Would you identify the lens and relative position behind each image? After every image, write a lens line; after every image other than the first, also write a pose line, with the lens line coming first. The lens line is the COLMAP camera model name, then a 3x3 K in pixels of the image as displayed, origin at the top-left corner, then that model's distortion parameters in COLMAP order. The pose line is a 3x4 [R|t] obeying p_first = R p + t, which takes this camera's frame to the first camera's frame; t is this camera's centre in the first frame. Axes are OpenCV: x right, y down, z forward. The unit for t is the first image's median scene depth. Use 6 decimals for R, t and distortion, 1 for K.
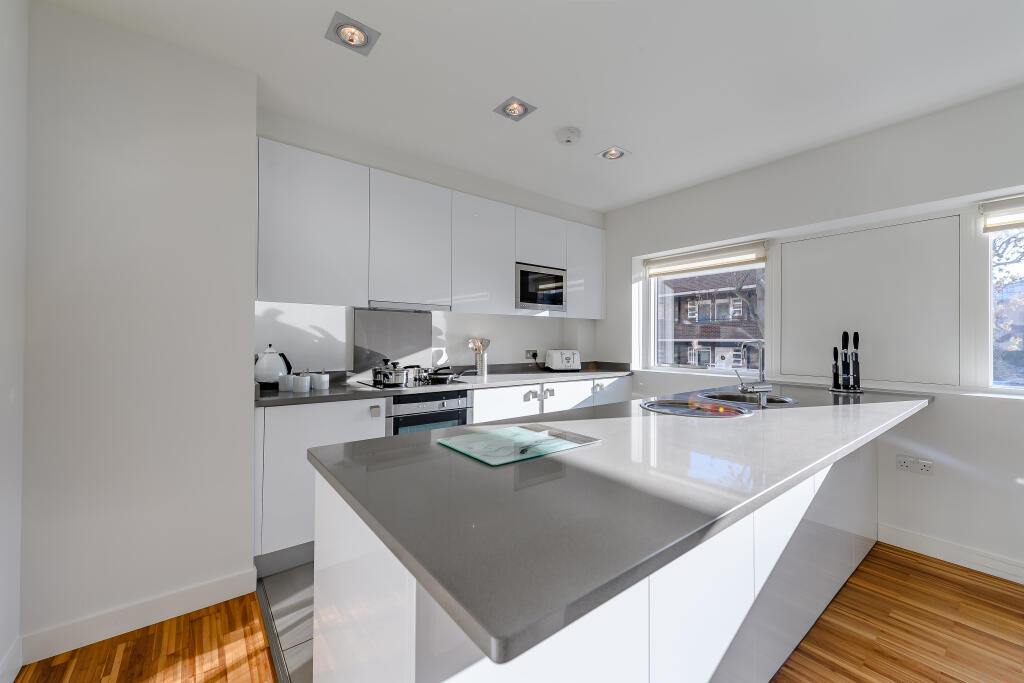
lens RADIAL K [[402.3, 0, 511.8], [0, 402.3, 339.4], [0, 0, 1]] dist [-0.000418, -0.000068]
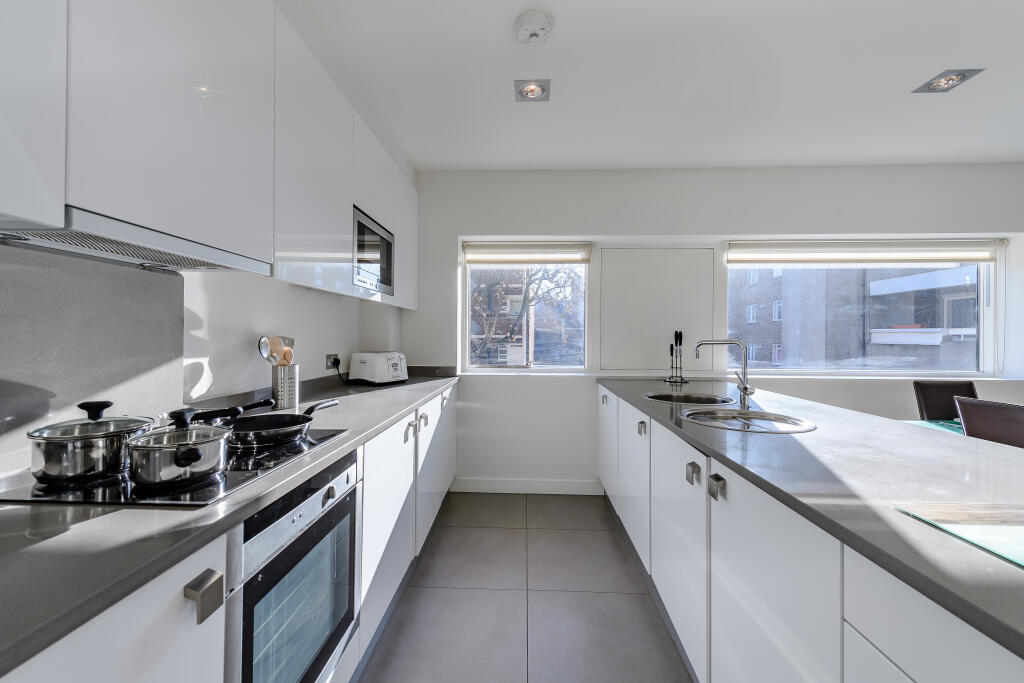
lens RADIAL K [[402.3, 0, 511.7], [0, 402.3, 338.3], [0, 0, 1]] dist [-0.000418, -0.000068]
pose [[0.646573, -0.003835, 0.762842, -0.289410], [-0.003497, 0.999962, 0.007991, -0.004576], [-0.762844, -0.007834, 0.646535, 0.452606]]
